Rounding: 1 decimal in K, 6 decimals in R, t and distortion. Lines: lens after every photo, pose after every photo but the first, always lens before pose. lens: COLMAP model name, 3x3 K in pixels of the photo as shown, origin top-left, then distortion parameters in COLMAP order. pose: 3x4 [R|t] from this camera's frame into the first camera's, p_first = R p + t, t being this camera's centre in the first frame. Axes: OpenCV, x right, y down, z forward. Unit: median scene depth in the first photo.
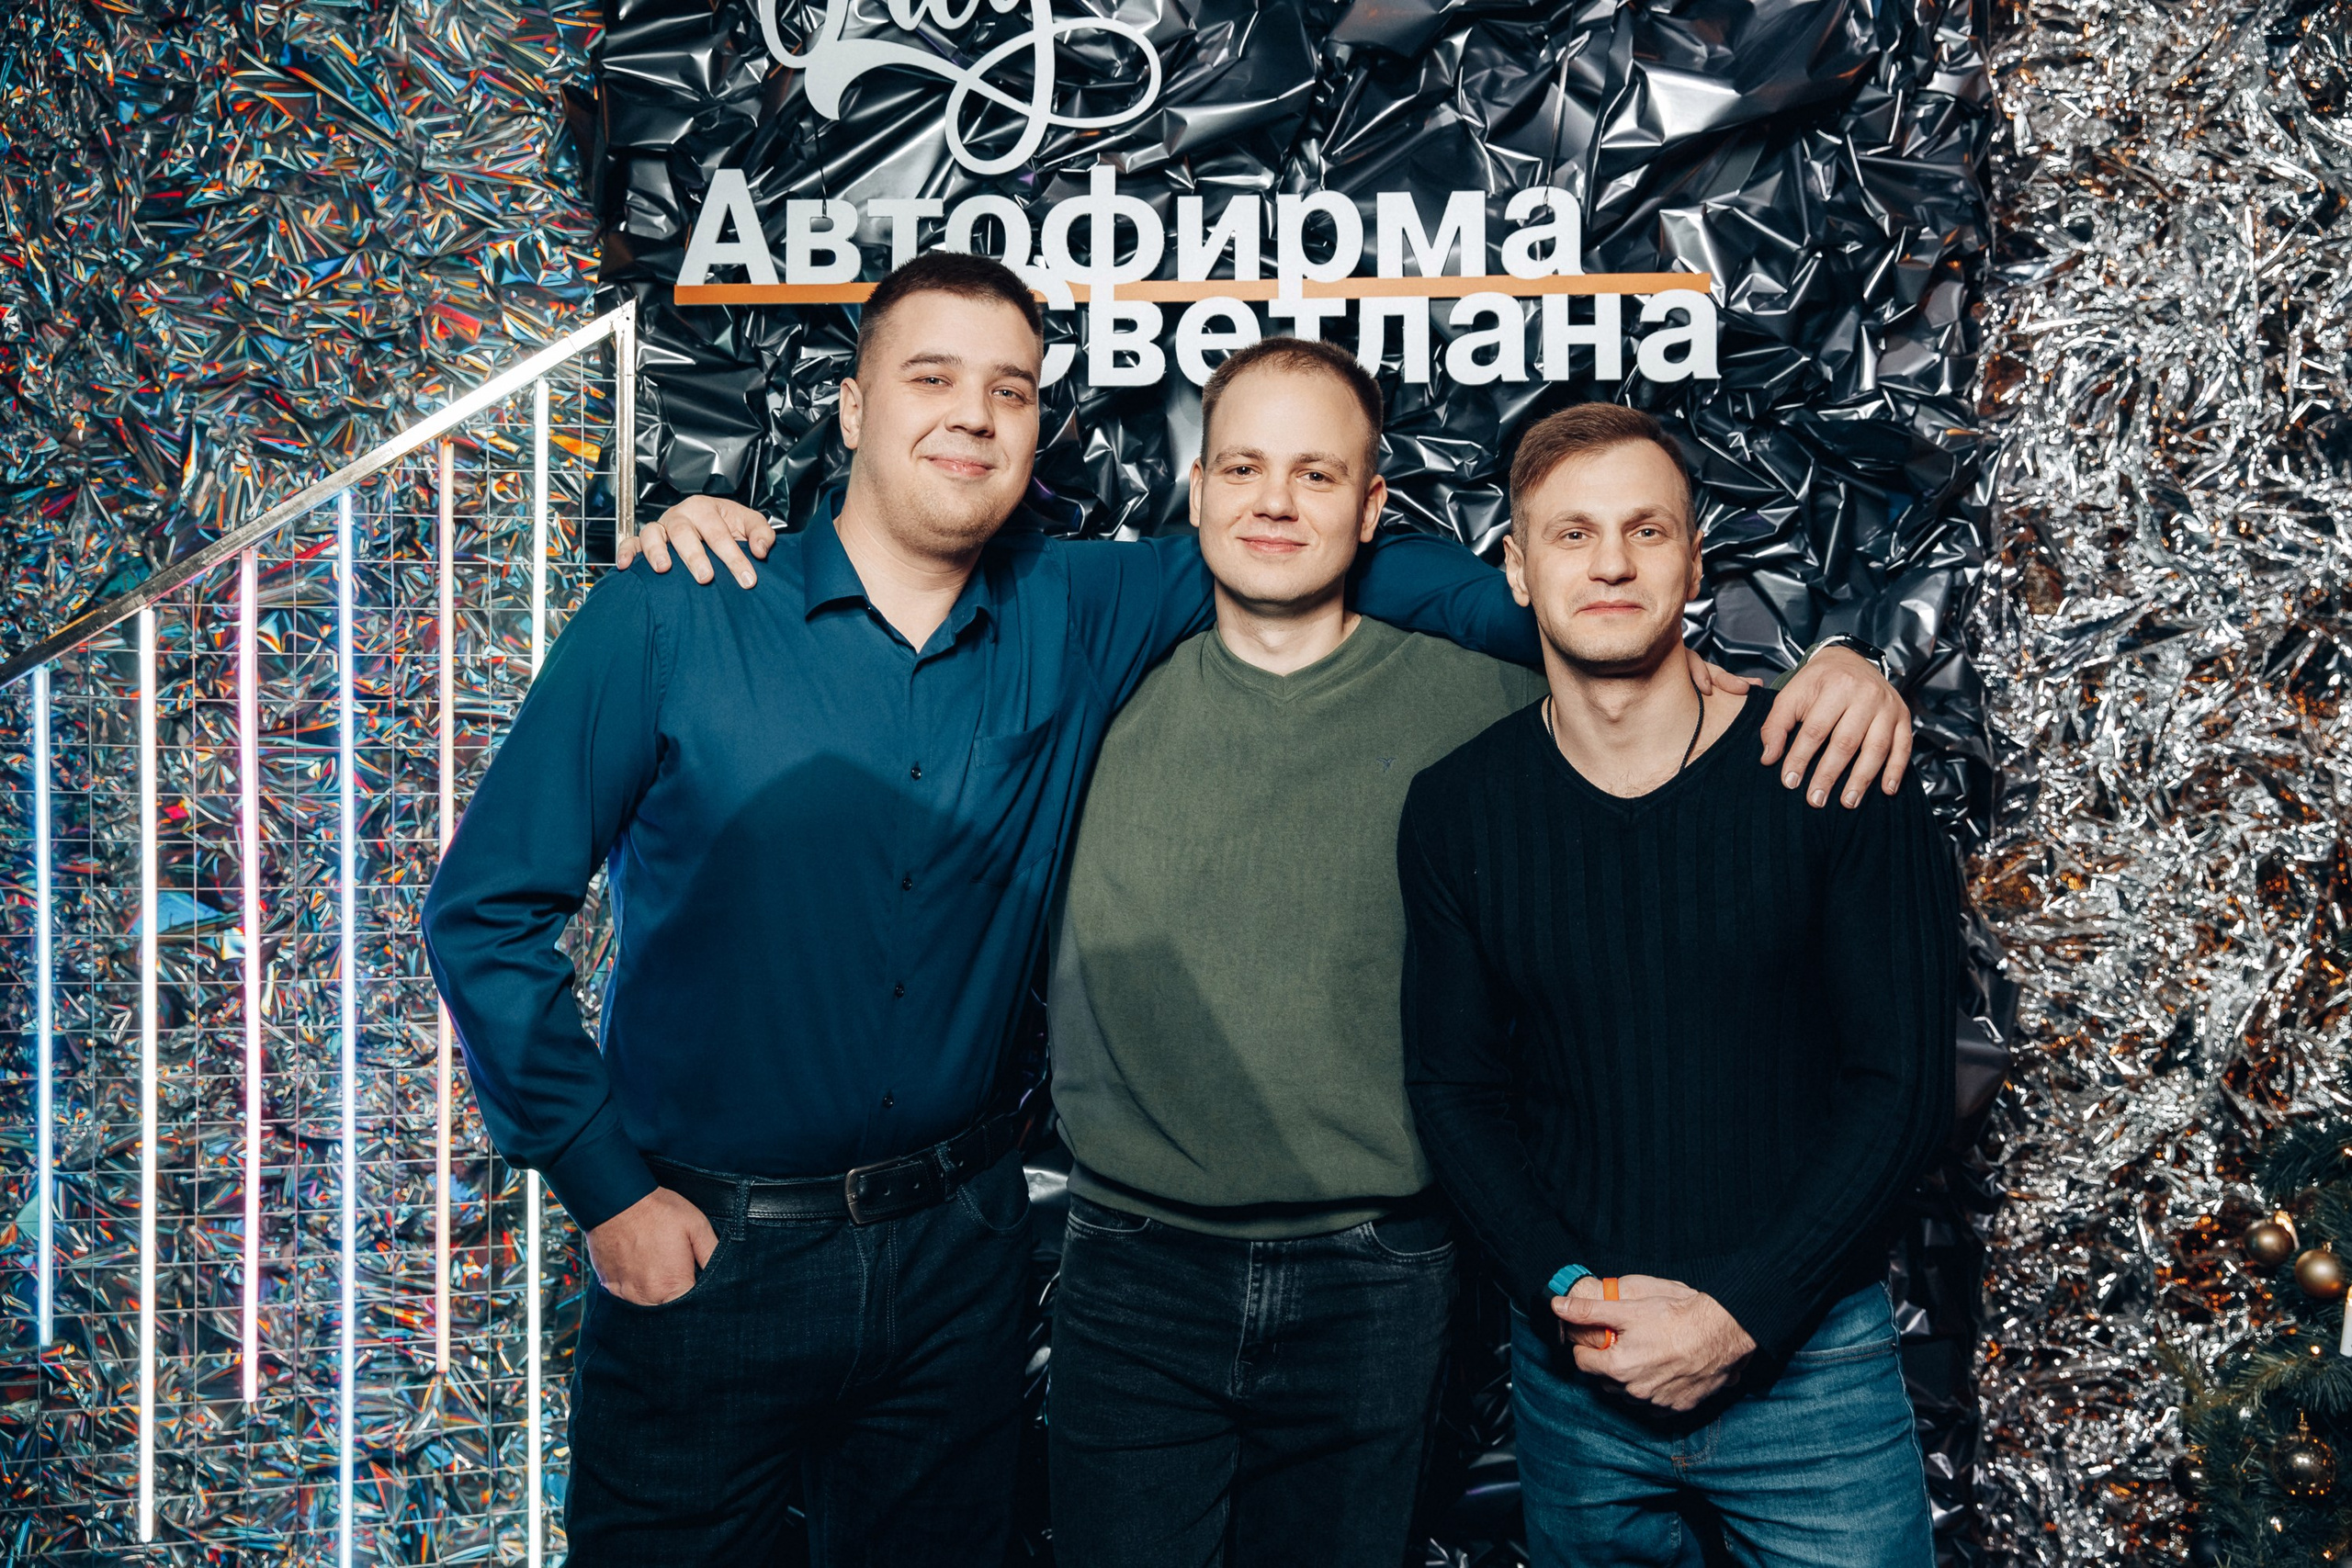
lens RADIAL K [[2424.8, 0, 1176.3], [0, 2424.8, 782.6], [0, 0, 1]] dist [0.037424, 0.000000]
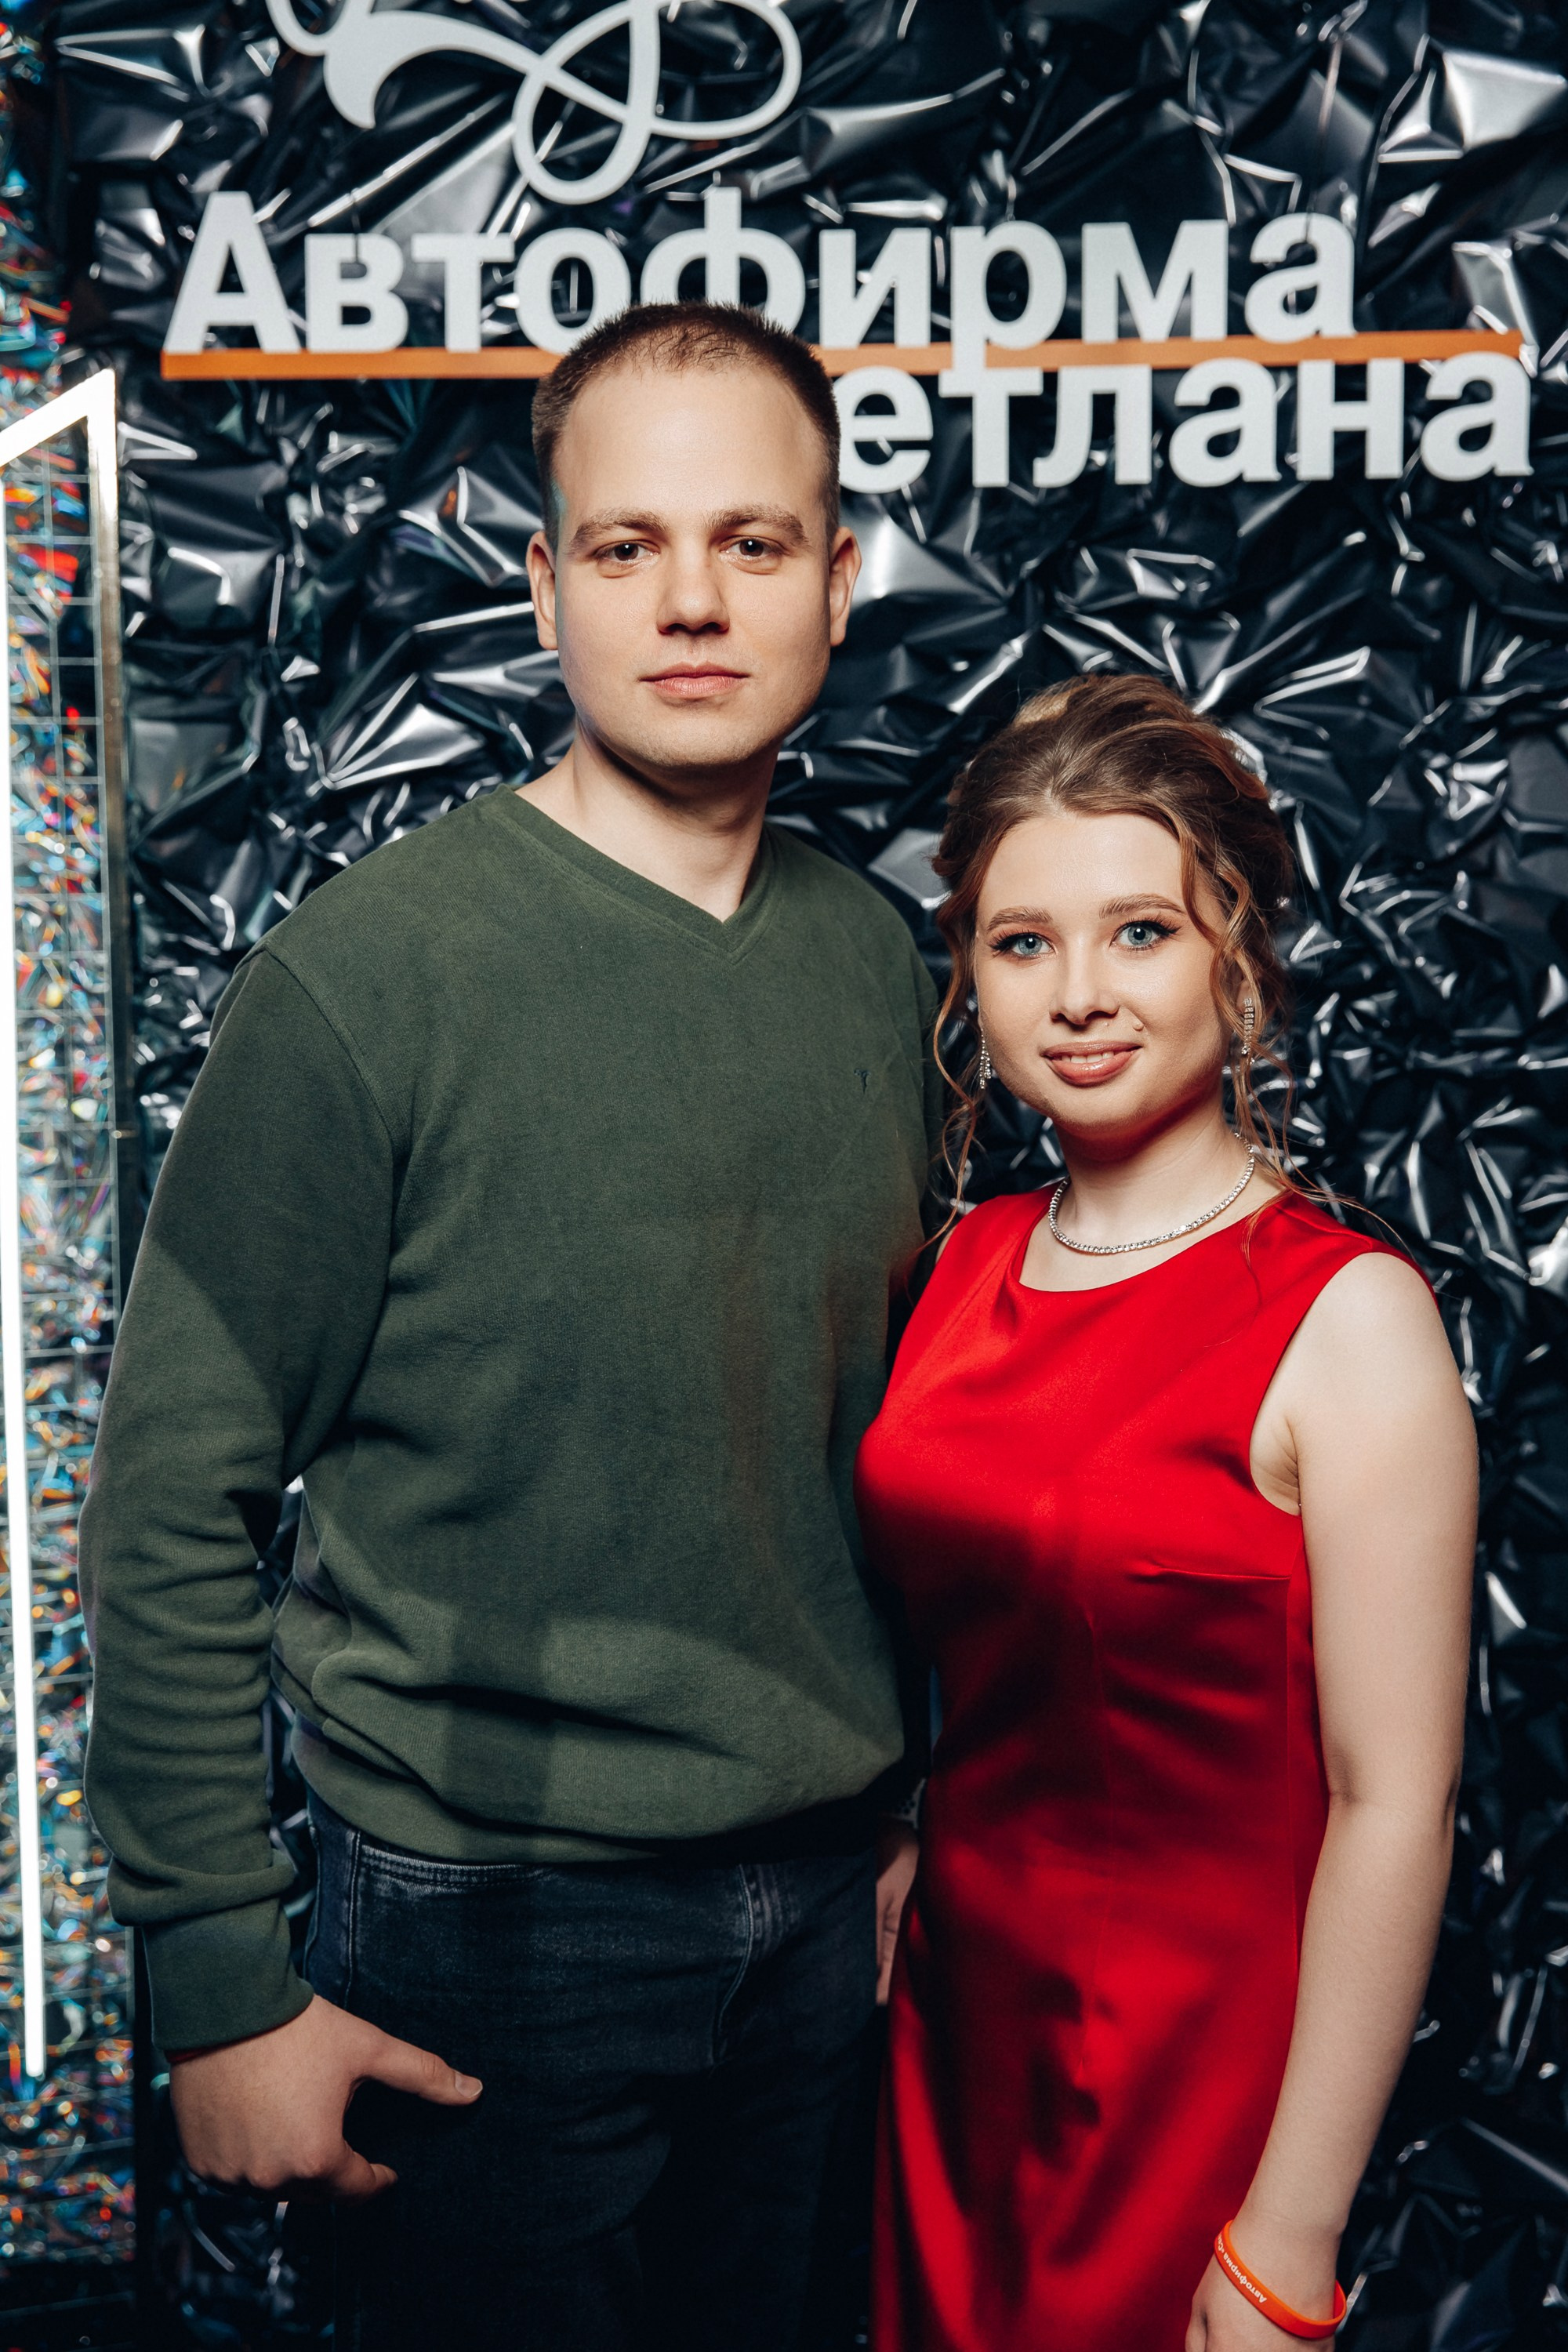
lens RADIAL K [[2693.8, 0, 781.1], [0, 2693.8, 1167.7], [0, 0, 1]] dist [0.073771, 0.000000]
pose [[0.999991, -0.003608, 0.002197, -0.014457], [0.003372, 0.995069, 0.099127, -0.033038], [-0.002544, -0.099119, 0.995072, 0.121177]]
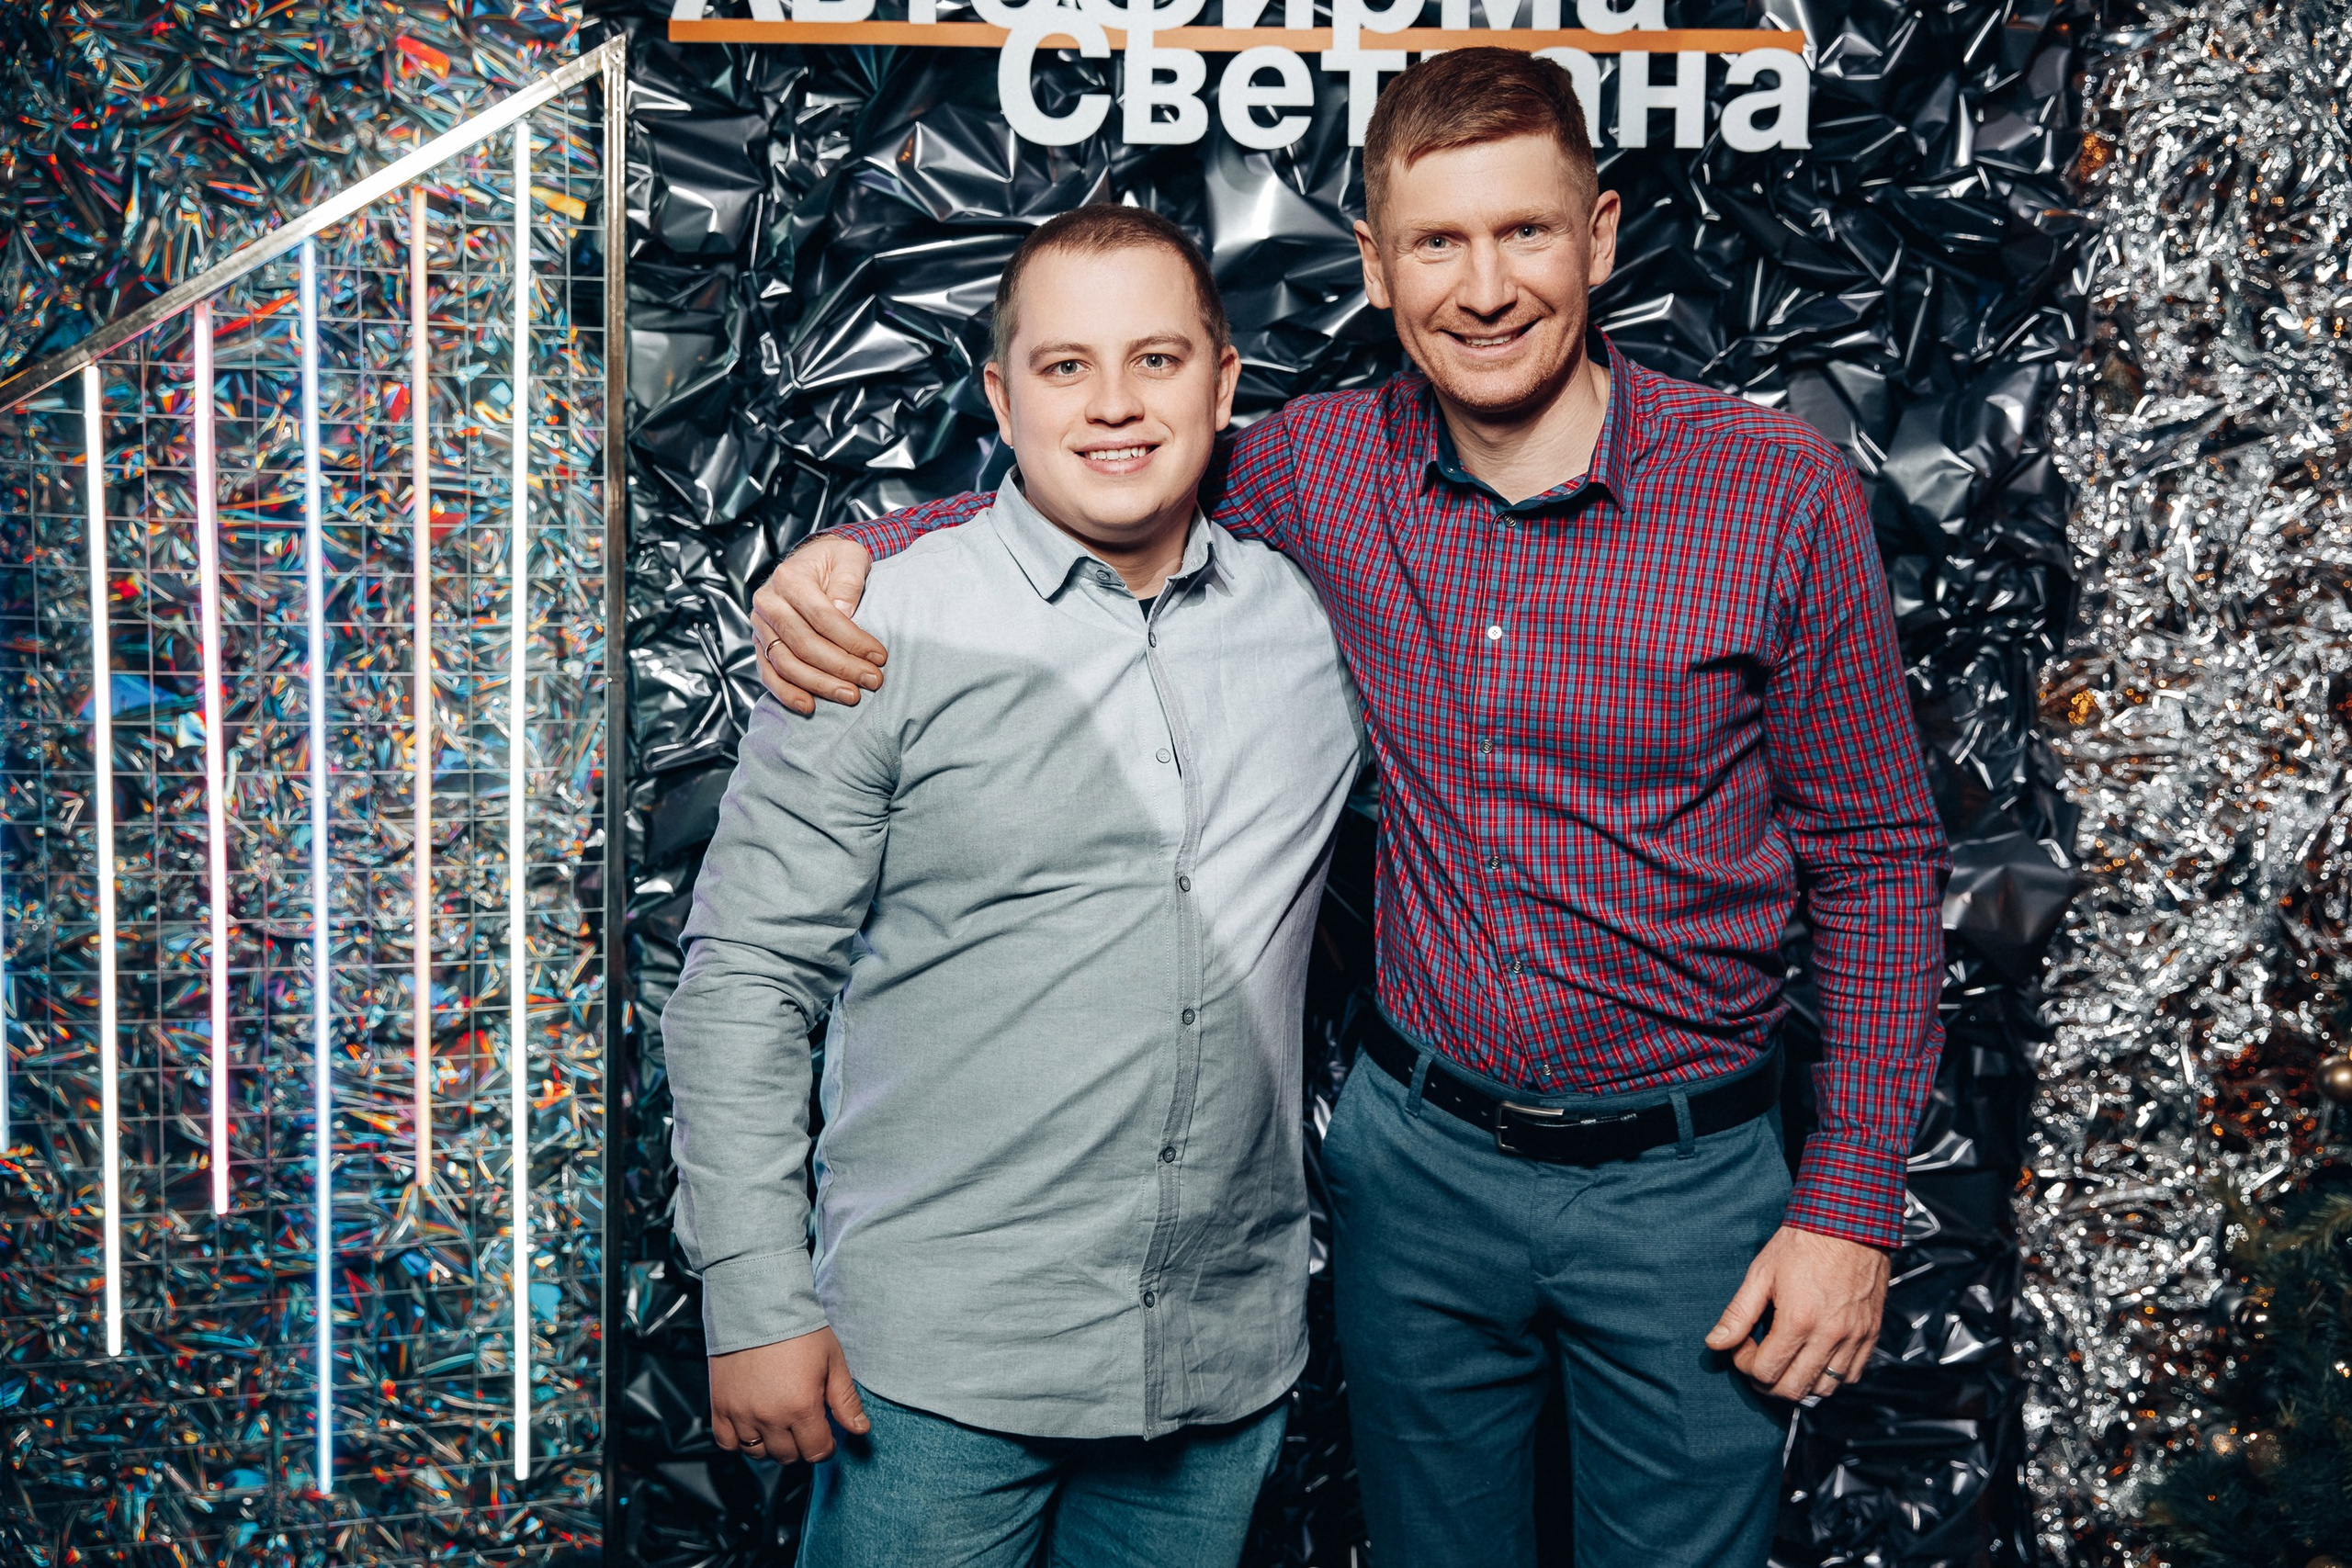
lens RADIAL K [[2424.8, 0, 1172.3], [0, 2424.8, 790.5], [0, 0, 1]] dist [0.037424, 0.000000]
pose [[0.999620, 0.016364, 0.022173, -0.033049], [-0.018293, 0.995789, 0.089829, -0.002467], [-0.020610, -0.090201, 0.995710, 0.060902]]
